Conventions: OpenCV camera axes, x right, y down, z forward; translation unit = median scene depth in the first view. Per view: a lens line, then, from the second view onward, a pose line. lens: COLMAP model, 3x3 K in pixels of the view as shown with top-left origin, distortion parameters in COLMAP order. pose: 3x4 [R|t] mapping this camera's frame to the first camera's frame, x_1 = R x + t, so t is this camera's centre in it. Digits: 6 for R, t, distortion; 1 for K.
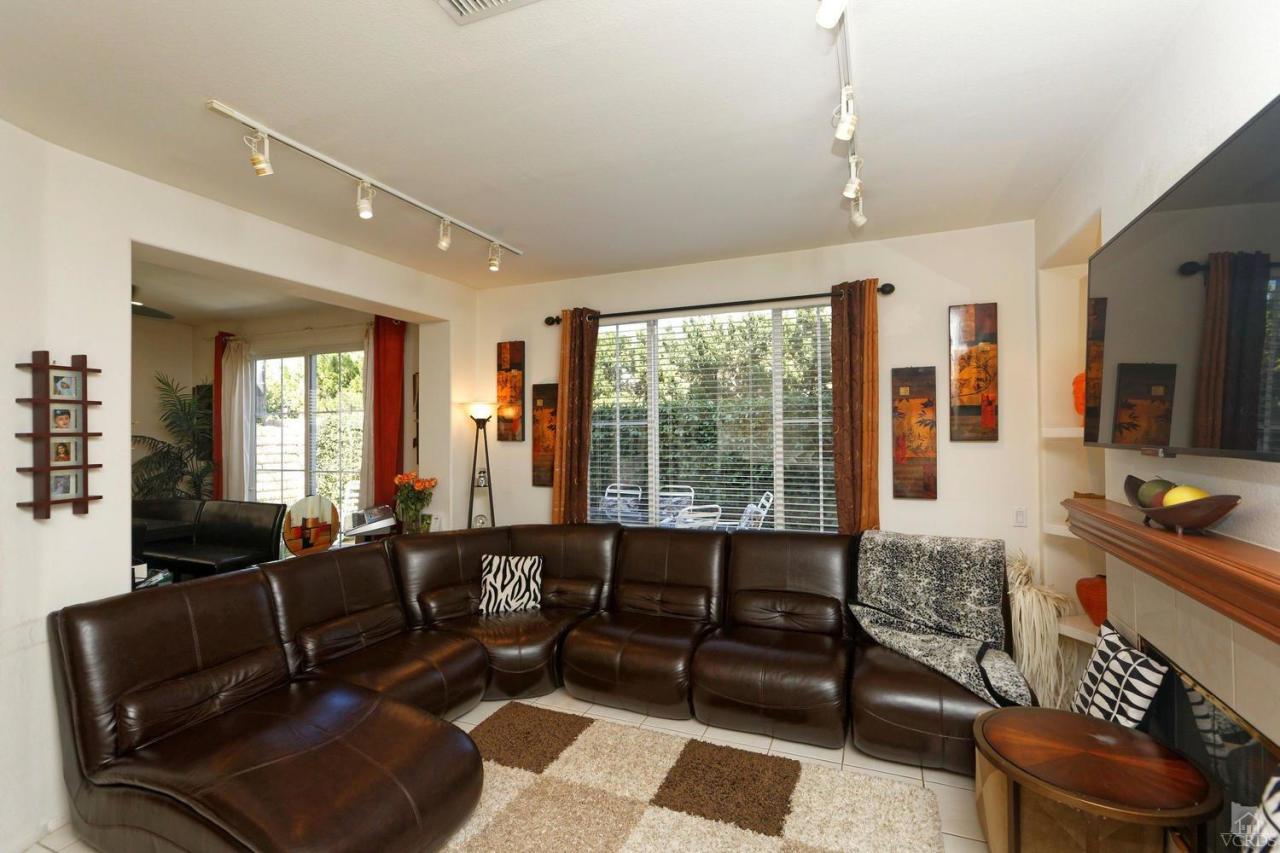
lens RADIAL K [[585.6, 0, 628.8], [0, 585.6, 426.2], [0, 0, 1]] dist [0.000578, 0.000174]
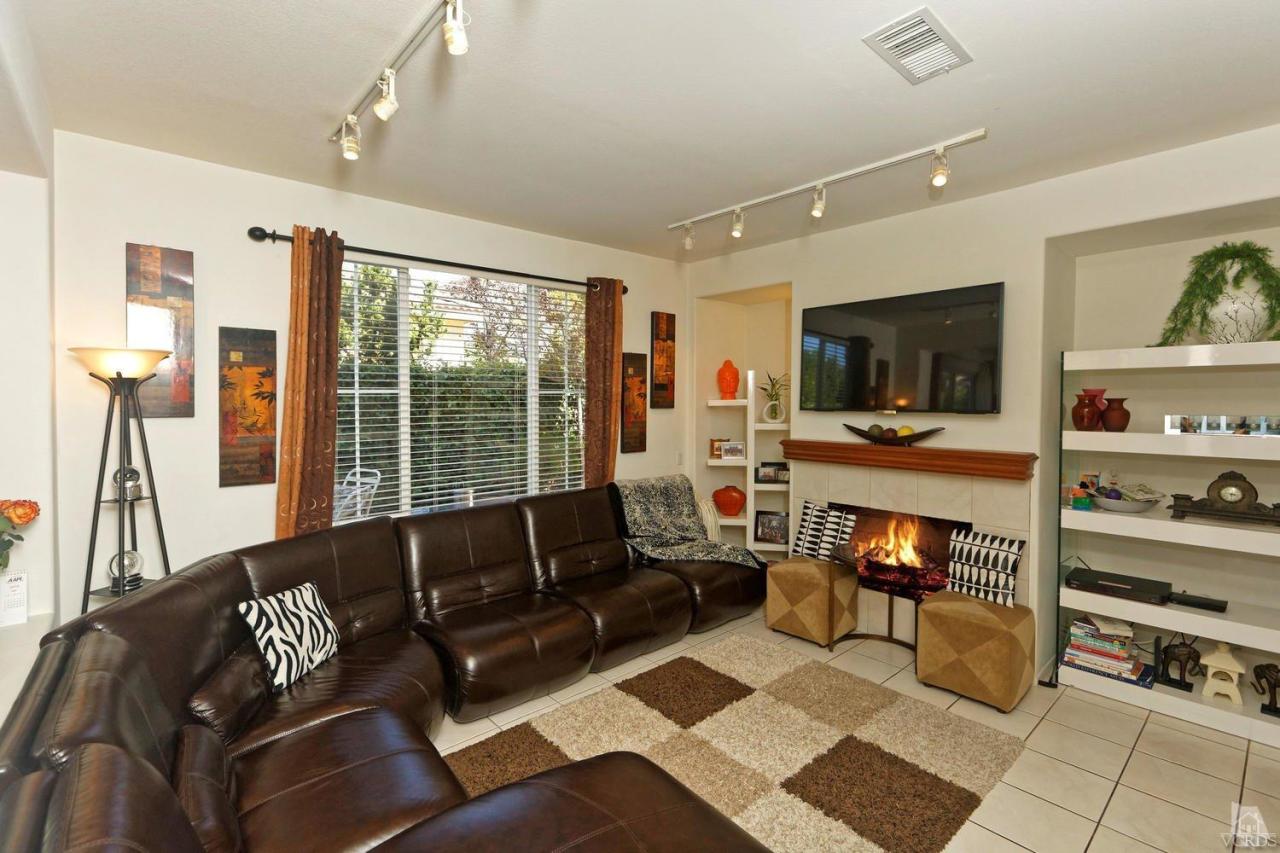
lens RADIAL K [[590.8, 0, 640.8], [0, 590.8, 411.5], [0, 0, 1]] dist [-0.001212, 0.000051]
pose [[0.425563, -0.013863, 0.904823, -0.700586], [-0.008686, 0.999774, 0.019403, 0.004647], [-0.904887, -0.016116, 0.425346, 0.408336]]
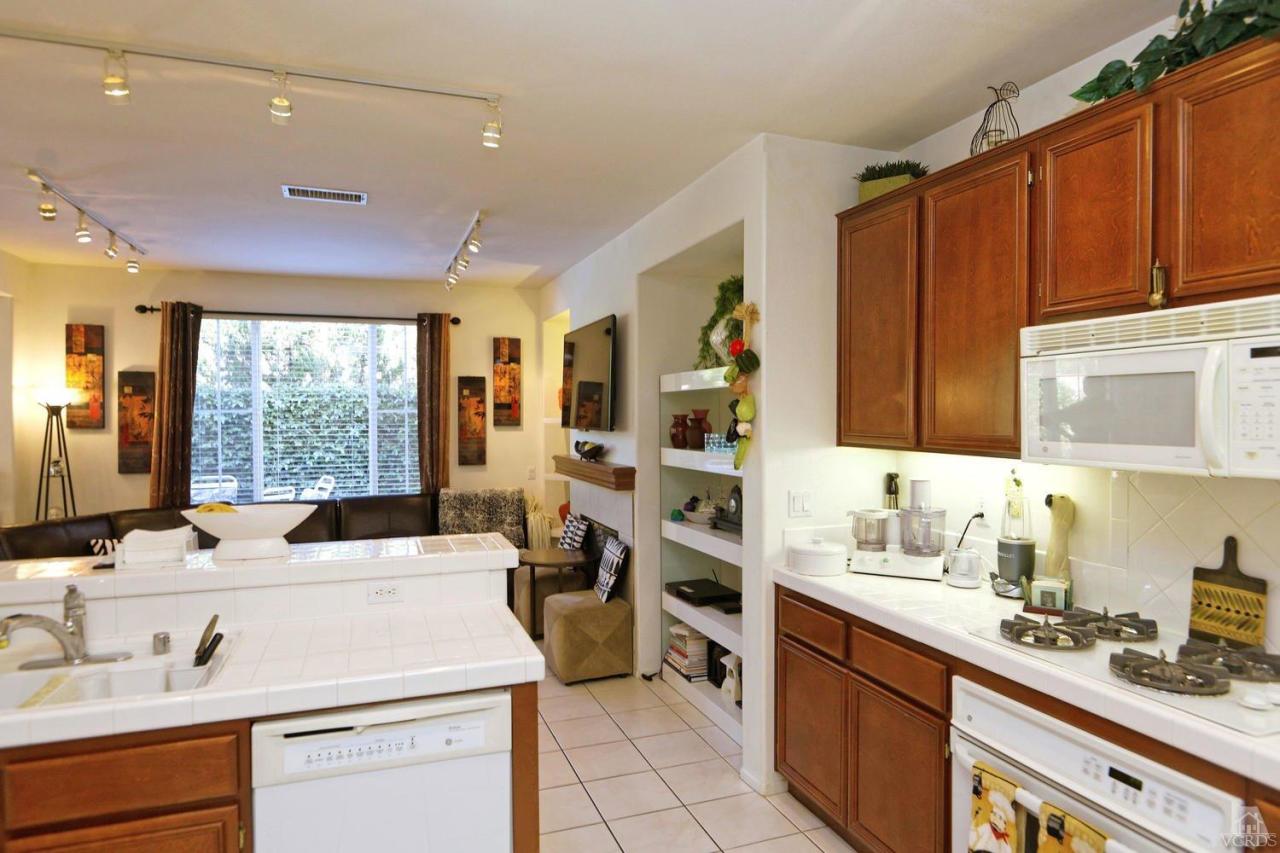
lens RADIAL K [[780.9, 0, 640.0], [0, 780.9, 426.5], [0, 0, 1]] dist [-0.001985, -0.001278]
pose [[0.735285, -0.004398, 0.677744, -0.523028], [-0.009640, 0.999810, 0.016946, -0.011199], [-0.677690, -0.018994, 0.735102, -0.717206]]
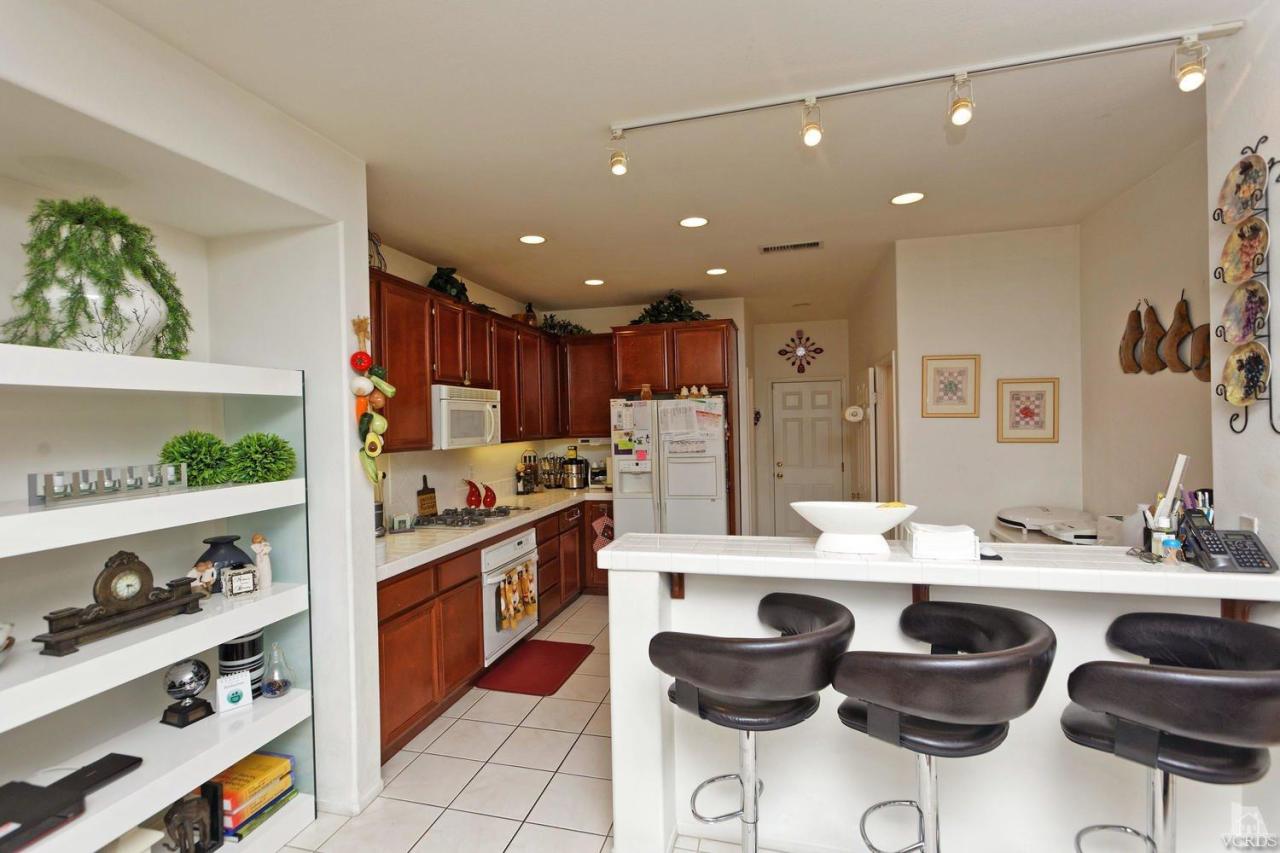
lens RADIAL K [[585.6, 0, 628.8], [0, 585.6, 426.2], [0, 0, 1]] dist [0.000578, 0.000174]
pose [[-0.991316, 0.022726, -0.129525, -0.030499], [0.022460, 0.999742, 0.003512, -0.011583], [0.129572, 0.000572, -0.991570, 0.606293]]
